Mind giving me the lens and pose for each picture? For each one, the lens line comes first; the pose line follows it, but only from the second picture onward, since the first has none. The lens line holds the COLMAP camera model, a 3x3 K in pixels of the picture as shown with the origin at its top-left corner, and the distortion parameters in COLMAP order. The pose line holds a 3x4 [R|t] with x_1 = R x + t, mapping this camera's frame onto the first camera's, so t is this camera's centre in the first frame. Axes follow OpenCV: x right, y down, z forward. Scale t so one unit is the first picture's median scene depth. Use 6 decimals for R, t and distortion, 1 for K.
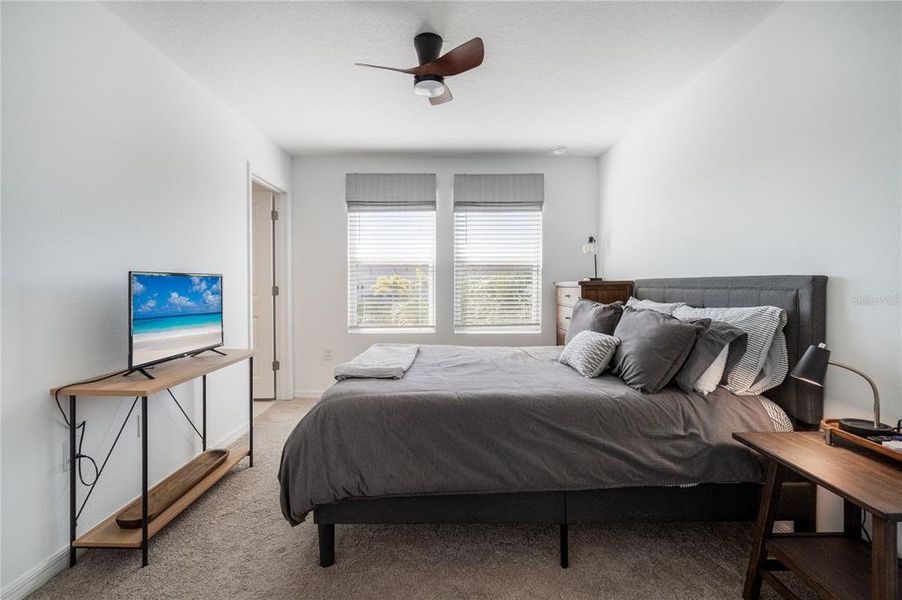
lens RADIAL K [[417.5, 0, 448.3], [0, 417.5, 287.5], [0, 0, 1]] dist [-0.000567, 0.000582]
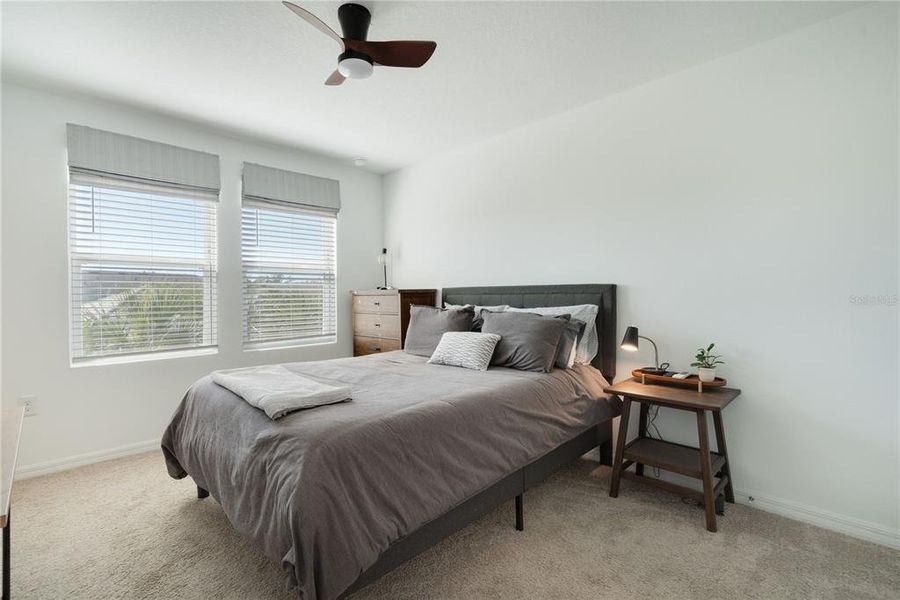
lens RADIAL K [[409.8, 0, 451.7], [0, 409.8, 297.9], [0, 0, 1]] dist [-0.000330, 0.000473]
pose [[0.711119, -0.010465, 0.702994, -0.408265], [0.012567, 0.999919, 0.002174, 0.007879], [-0.702959, 0.007289, 0.711193, 0.192537]]
